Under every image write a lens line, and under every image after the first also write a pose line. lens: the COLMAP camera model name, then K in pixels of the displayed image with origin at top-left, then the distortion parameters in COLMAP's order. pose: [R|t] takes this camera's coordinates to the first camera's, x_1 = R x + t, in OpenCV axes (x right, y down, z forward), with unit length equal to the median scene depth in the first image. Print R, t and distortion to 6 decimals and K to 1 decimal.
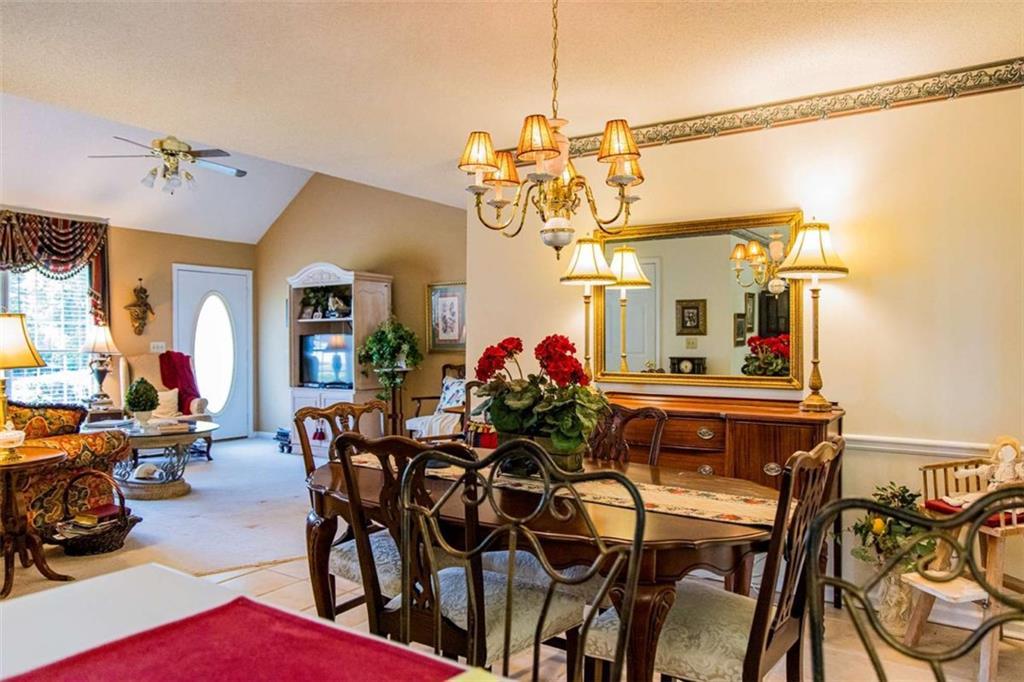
lens RADIAL K [[715.6, 0, 512.0], [0, 715.6, 341.0], [0, 0, 1]] dist [-0.004236, -0.001052]
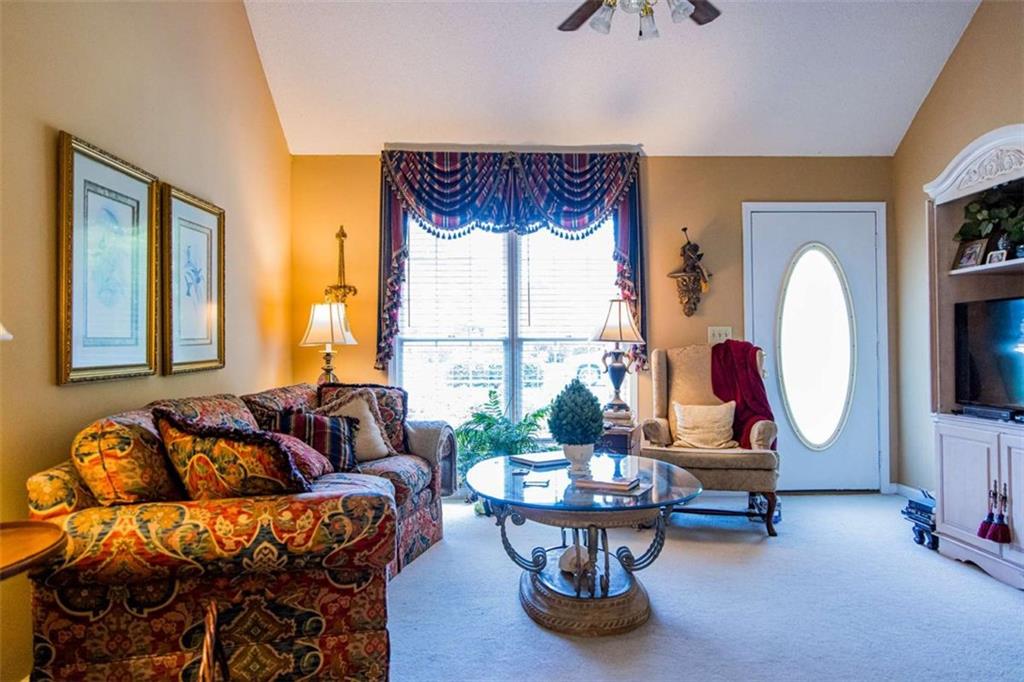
lens RADIAL K [[715.6, 0, 512.0], [0, 715.6, 341.0], [0, 0, 1]] dist [-0.004236, -0.001052]
pose [[0.581215, -0.009718, -0.813692, -0.088914], [0.004375, 0.999952, -0.008817, 0.020771], [0.813738, 0.001564, 0.581229, 0.520127]]
